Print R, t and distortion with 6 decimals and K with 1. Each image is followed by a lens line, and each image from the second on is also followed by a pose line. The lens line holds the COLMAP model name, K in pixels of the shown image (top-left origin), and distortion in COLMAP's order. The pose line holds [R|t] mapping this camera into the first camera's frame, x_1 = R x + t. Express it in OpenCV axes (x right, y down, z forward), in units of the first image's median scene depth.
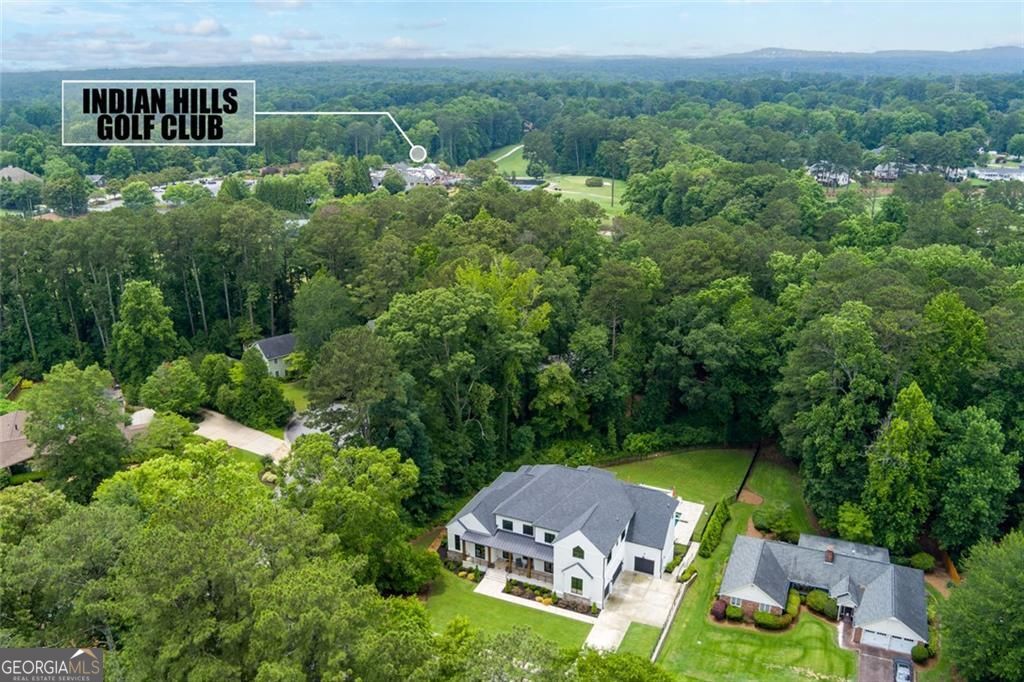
lens RADIAL K [[826.6, 0, 512.0], [0, 826.6, 341.0], [0, 0, 1]] dist [-0.085239, 0.039344]
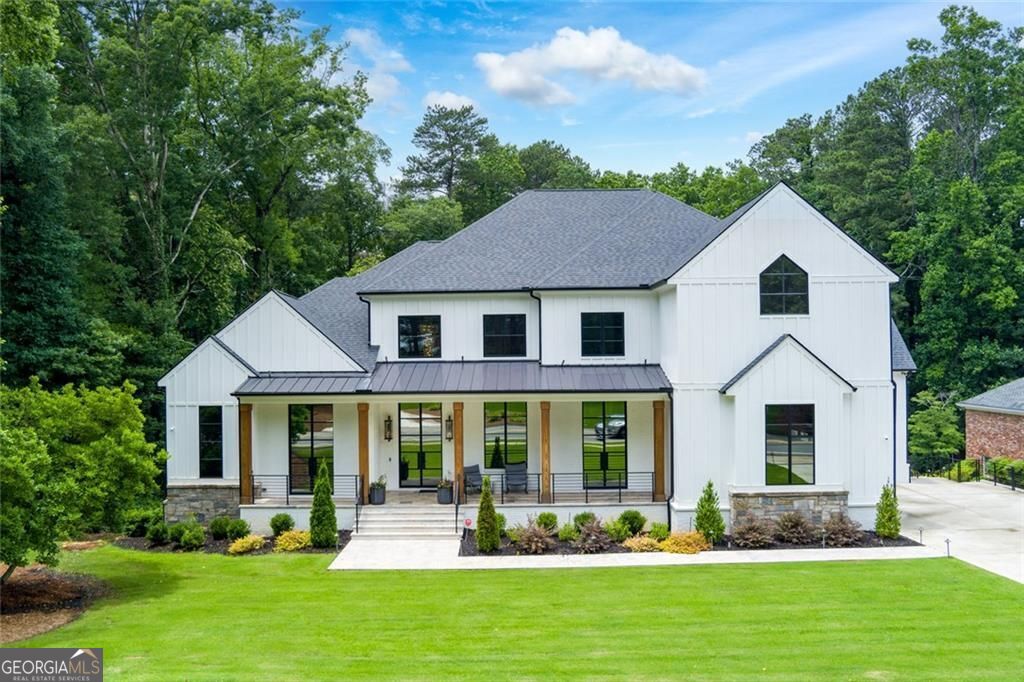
lens RADIAL K [[826.6, 0, 512.0], [0, 826.6, 341.0], [0, 0, 1]] dist [-0.085239, 0.039344]
pose [[0.911538, 0.004080, 0.411195, -0.085663], [0.139176, 0.937876, -0.317833, 0.310272], [-0.386947, 0.346946, 0.854342, 0.758647]]
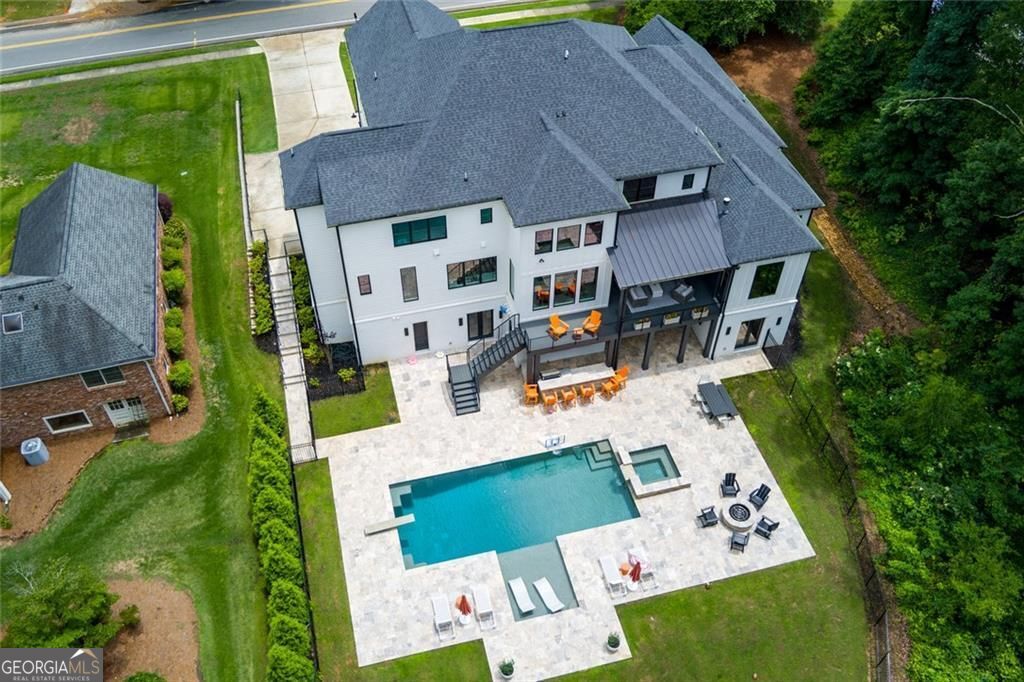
lens RADIAL K [[851.6, 0, 485.3], [0, 851.6, 340.3], [0, 0, 1]] dist [-0.074280, 0.002852]
pose [[-0.787039, 0.458755, -0.412449, 0.318081], [-0.190786, 0.454799, 0.869919, -0.113552], [0.586660, 0.763350, -0.270420, 1.211215]]
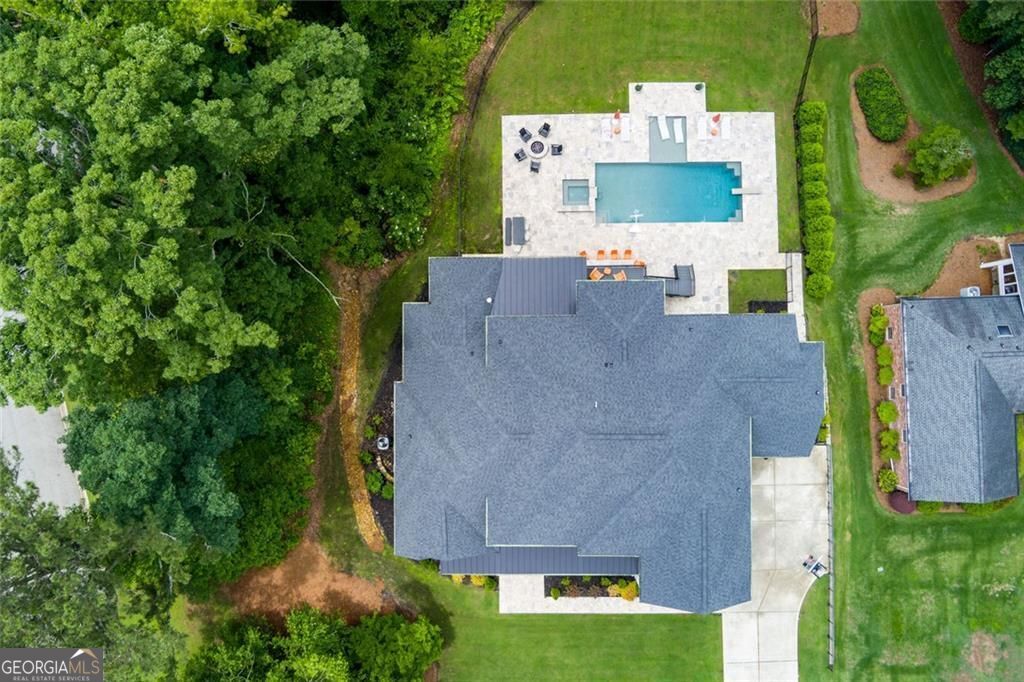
lens RADIAL K [[826.6, 0, 512.0], [0, 826.6, 341.0], [0, 0, 1]] dist [-0.085239, 0.039344]
pose [[0.907241, -0.420509, -0.009271, 0.044674], [0.163518, 0.332308, 0.928888, -0.282360], [-0.387525, -0.844241, 0.370244, 0.907797]]
